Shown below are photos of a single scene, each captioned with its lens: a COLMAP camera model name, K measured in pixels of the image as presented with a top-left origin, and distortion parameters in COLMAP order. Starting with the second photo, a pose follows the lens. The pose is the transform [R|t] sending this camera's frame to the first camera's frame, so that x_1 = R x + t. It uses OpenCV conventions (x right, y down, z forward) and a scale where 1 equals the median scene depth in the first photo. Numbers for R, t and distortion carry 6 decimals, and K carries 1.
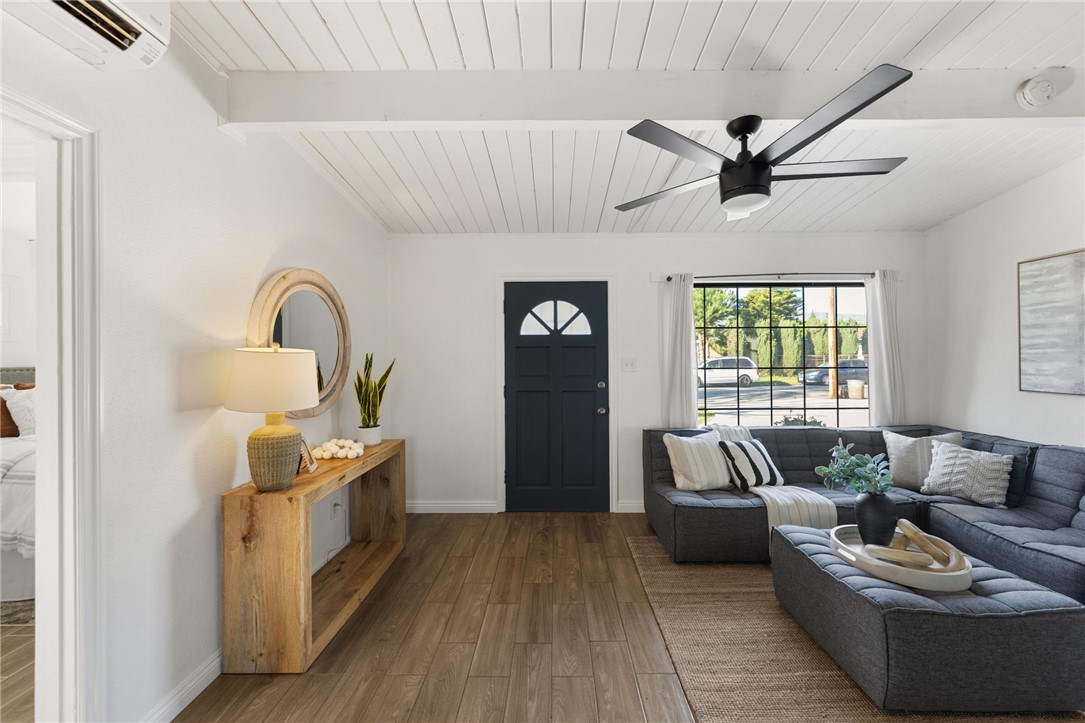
lens RADIAL K [[393.9, 0, 548.2], [0, 393.9, 351.3], [0, 0, 1]] dist [-0.001775, -0.000523]
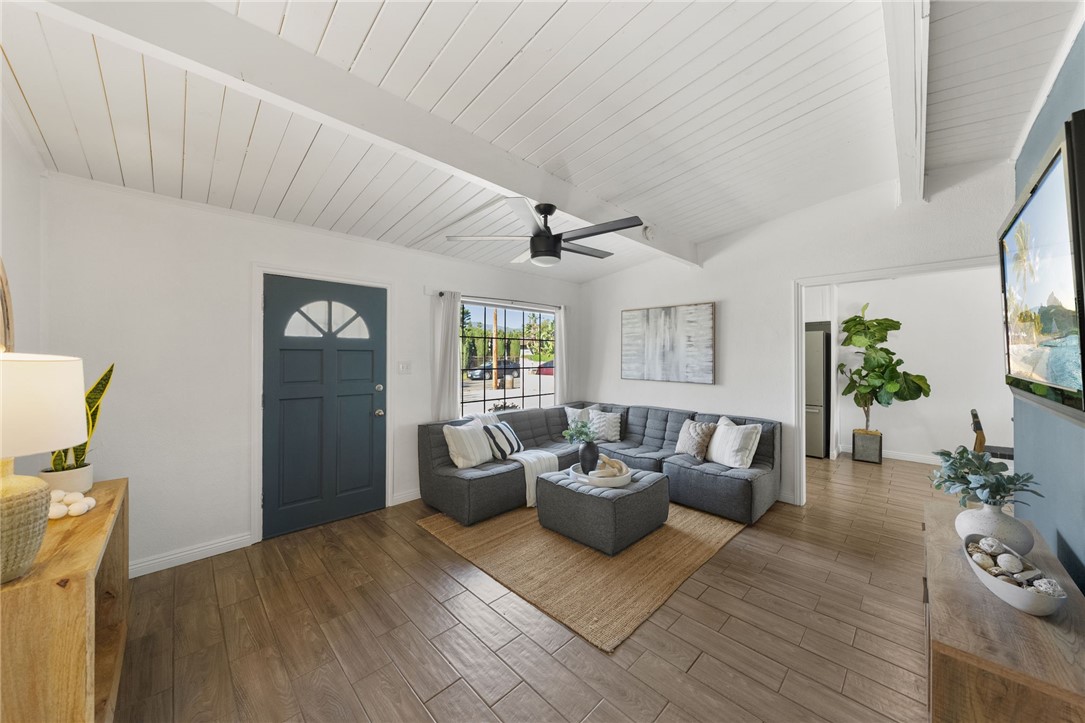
lens RADIAL K [[373.4, 0, 538.5], [0, 373.4, 353.3], [0, 0, 1]] dist [-0.003215, 0.000243]
pose [[0.713578, 0.012183, 0.700470, -0.330541], [-0.014774, 0.999888, -0.002340, -0.011419], [-0.700420, -0.008679, 0.713678, 0.000495]]
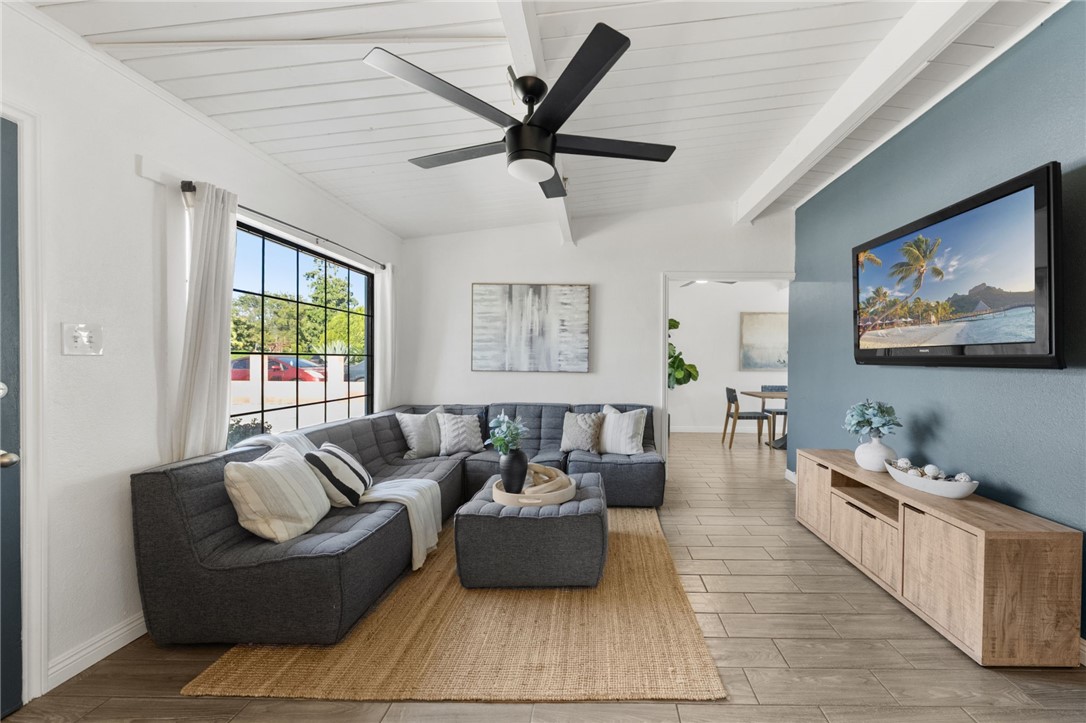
lens RADIAL K [[414.0, 0, 587.1], [0, 414.0, 365.1], [0, 0, 1]] dist [-0.002874, 0.000153]
pose [[0.001590, -0.004269, 0.999990, -0.333400], [-0.022087, 0.999747, 0.004303, 0.061306], [-0.999755, -0.022093, 0.001495, 0.553768]]
